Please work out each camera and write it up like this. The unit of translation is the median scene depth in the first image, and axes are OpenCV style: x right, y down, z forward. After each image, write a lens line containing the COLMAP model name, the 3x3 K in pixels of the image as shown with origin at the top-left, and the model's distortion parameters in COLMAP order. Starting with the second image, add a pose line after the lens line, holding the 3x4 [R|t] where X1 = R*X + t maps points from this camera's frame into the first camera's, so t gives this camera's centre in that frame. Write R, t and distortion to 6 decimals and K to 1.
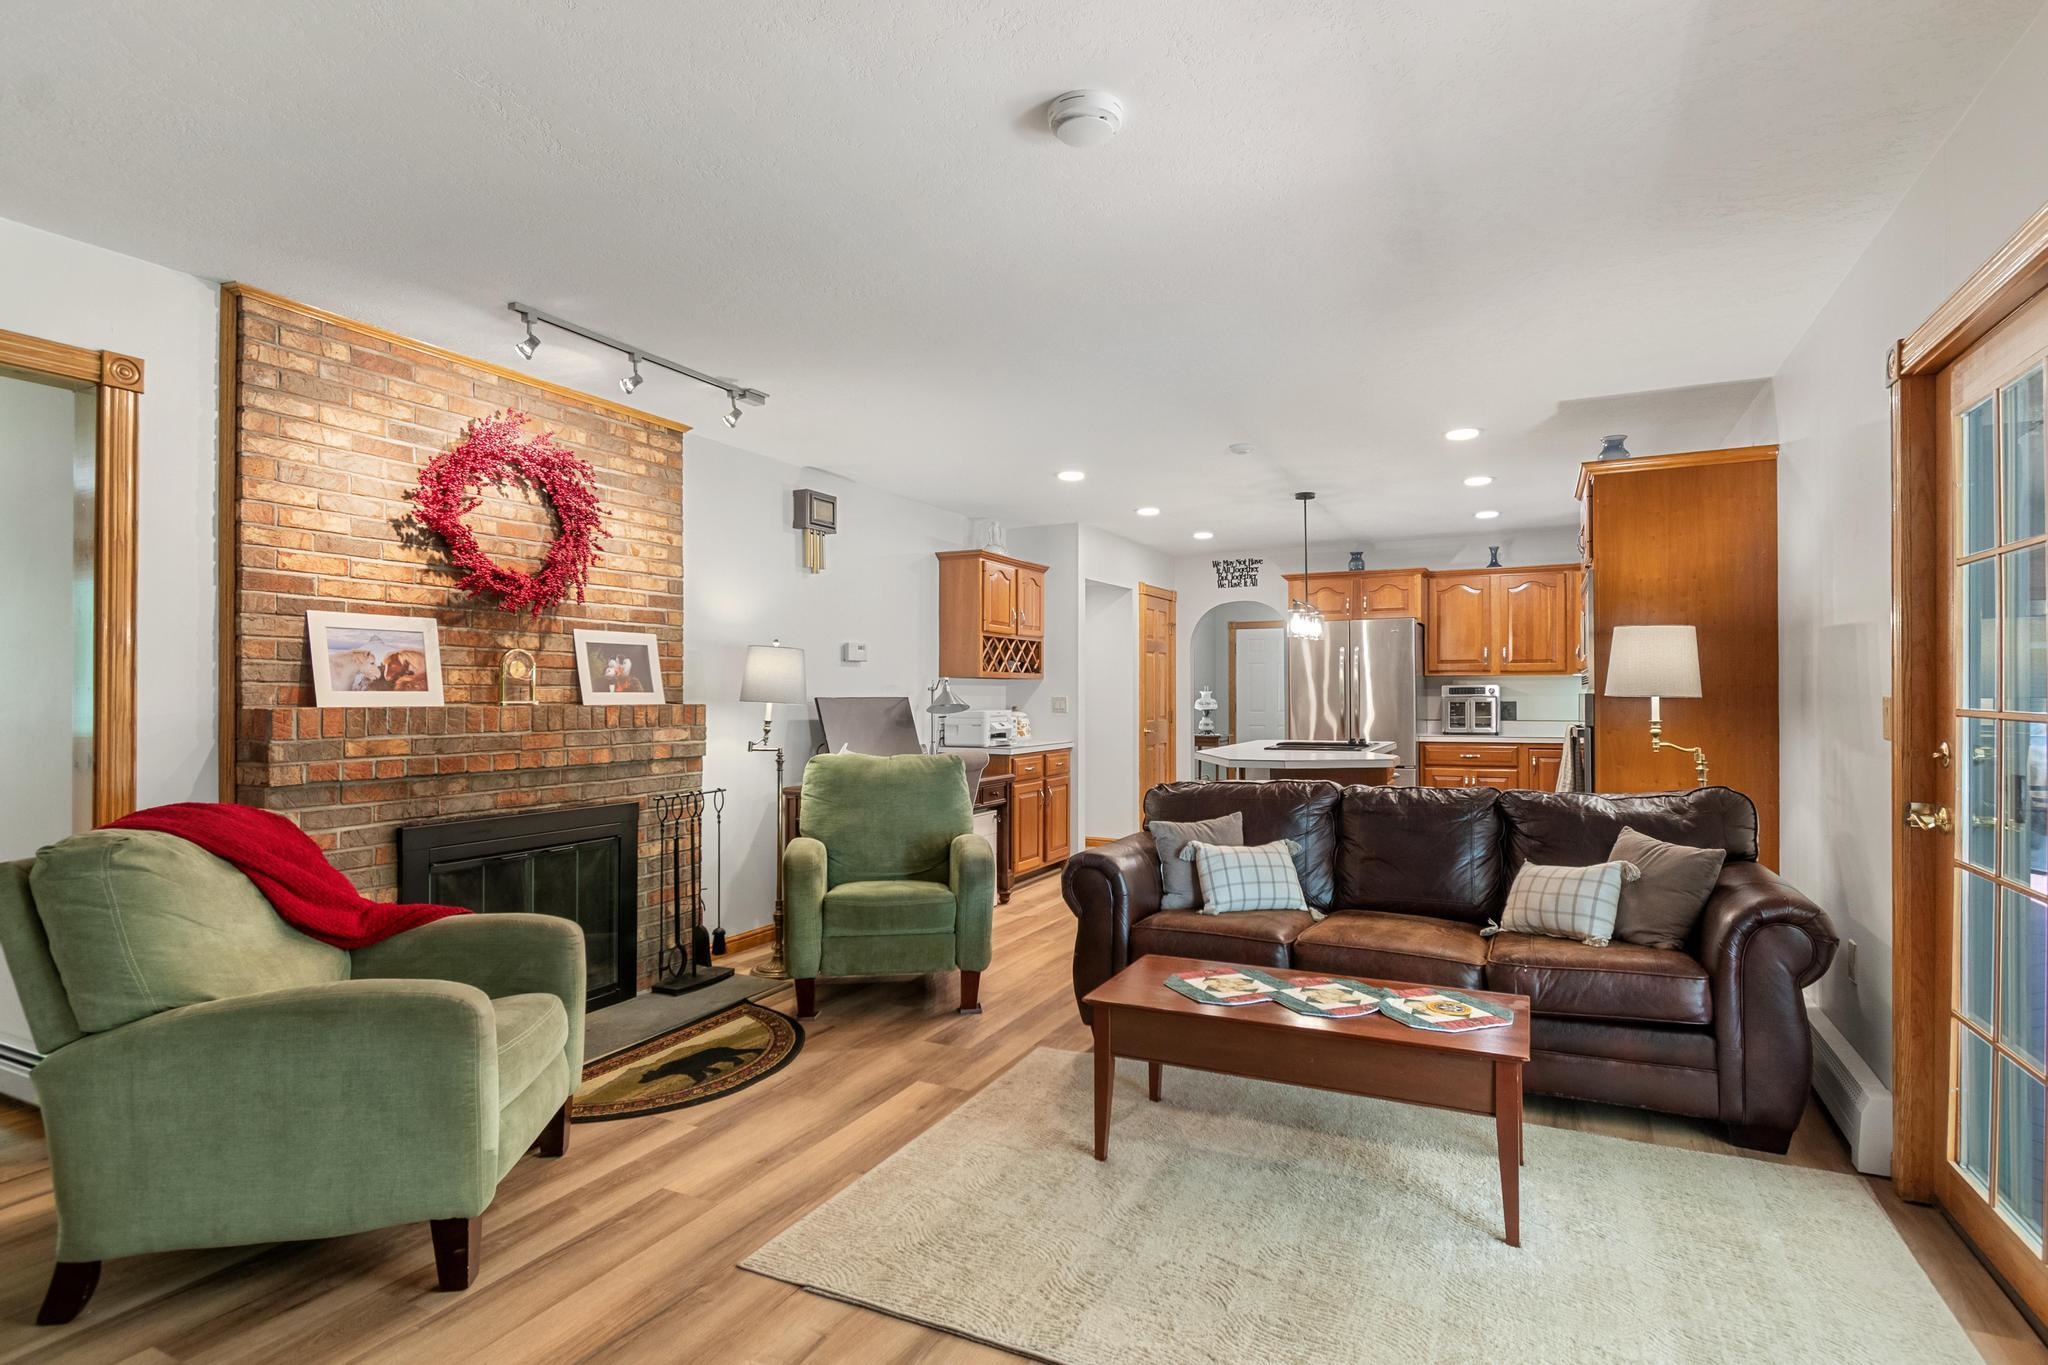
lens RADIAL K [[1004.3, 0, 1043.1], [0, 1004.3, 685.4], [0, 0, 1]] dist [0.002211, -0.002233]
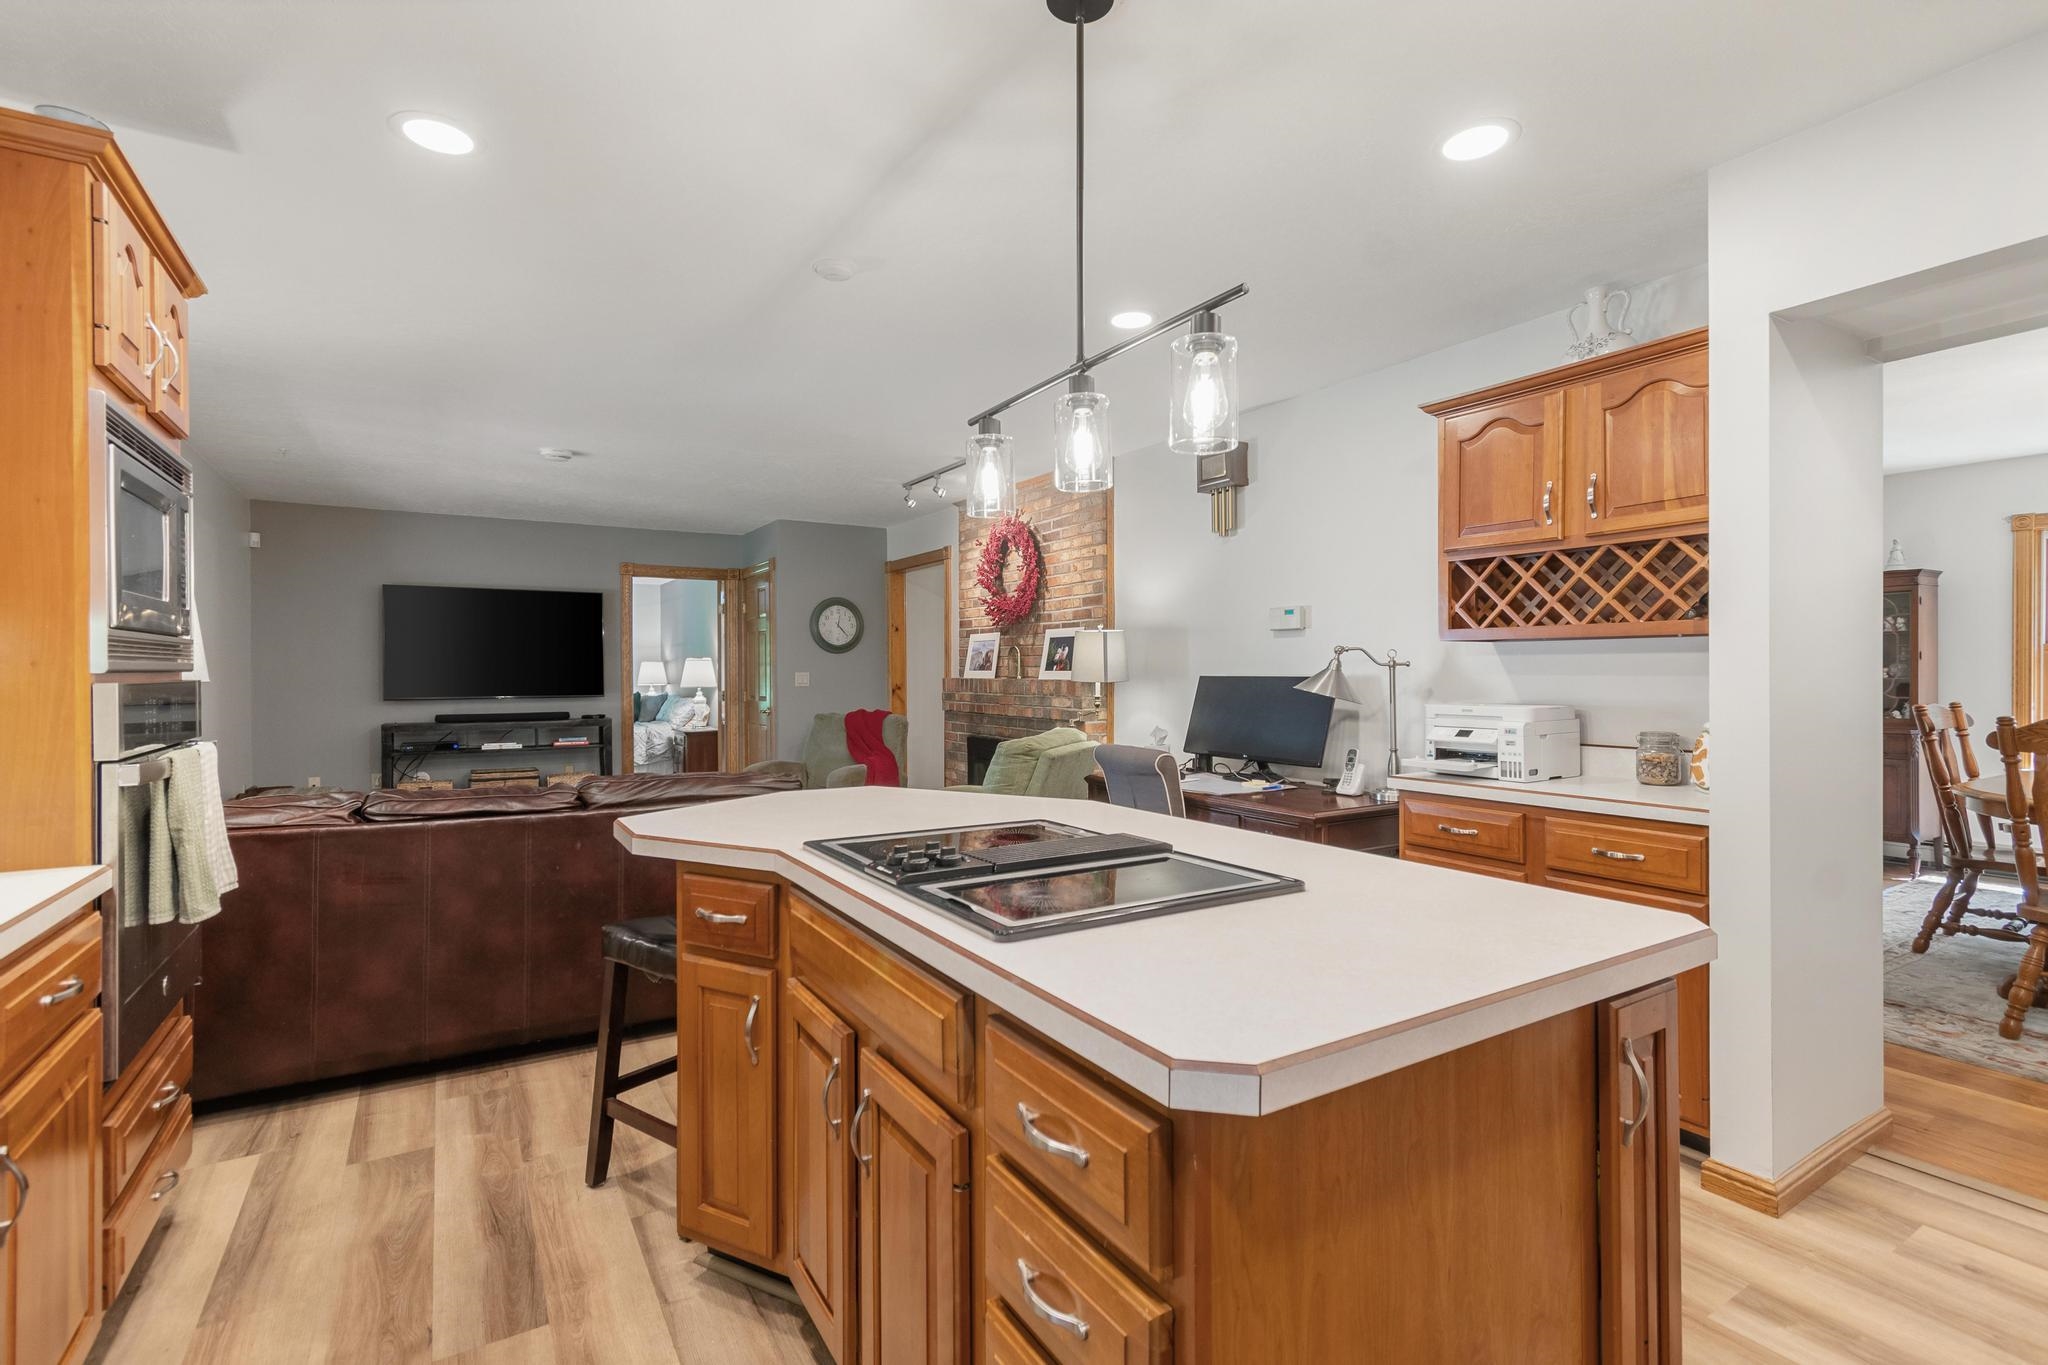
lens RADIAL K [[940.4, 0, 1032.8], [0, 940.4, 674.3], [0, 0, 1]] dist [0.001560, 0.000181]
pose [[-0.536097, 0.008164, -0.844117, 0.409496], [0.012793, 0.999917, 0.001547, 0.005158], [0.844059, -0.009969, -0.536157, 0.944111]]
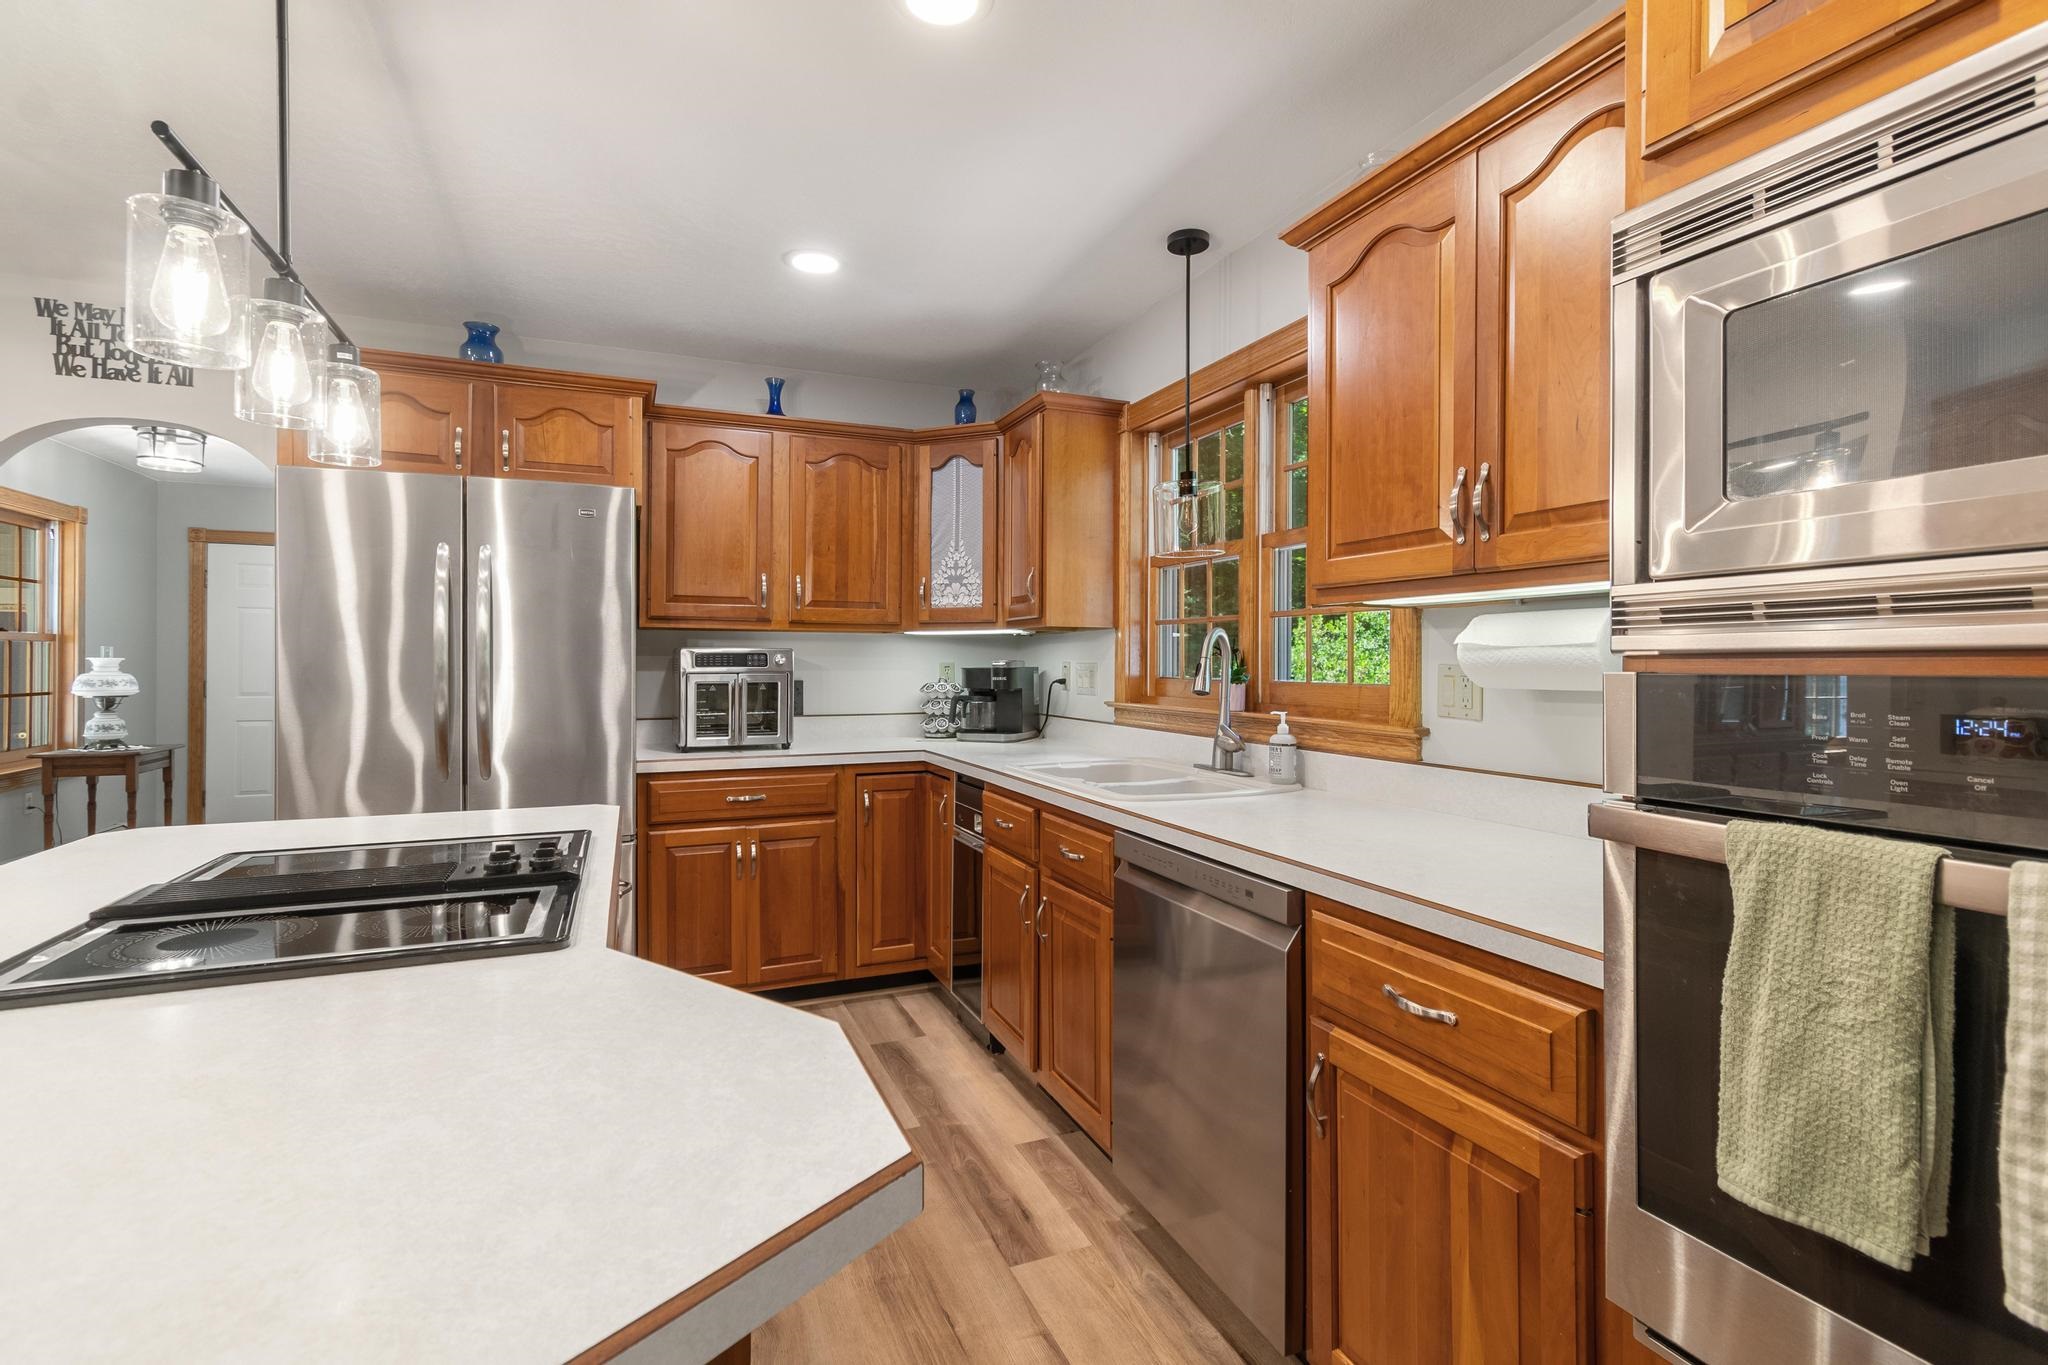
lens RADIAL K [[940.4, 0, 1024.6], [0, 940.4, 665.0], [0, 0, 1]] dist [0.001560, 0.000181]
pose [[0.656007, 0.002343, 0.754751, 0.177474], [-0.009637, 0.999940, 0.005272, 0.004267], [-0.754693, -0.010732, 0.655990, 0.613140]]
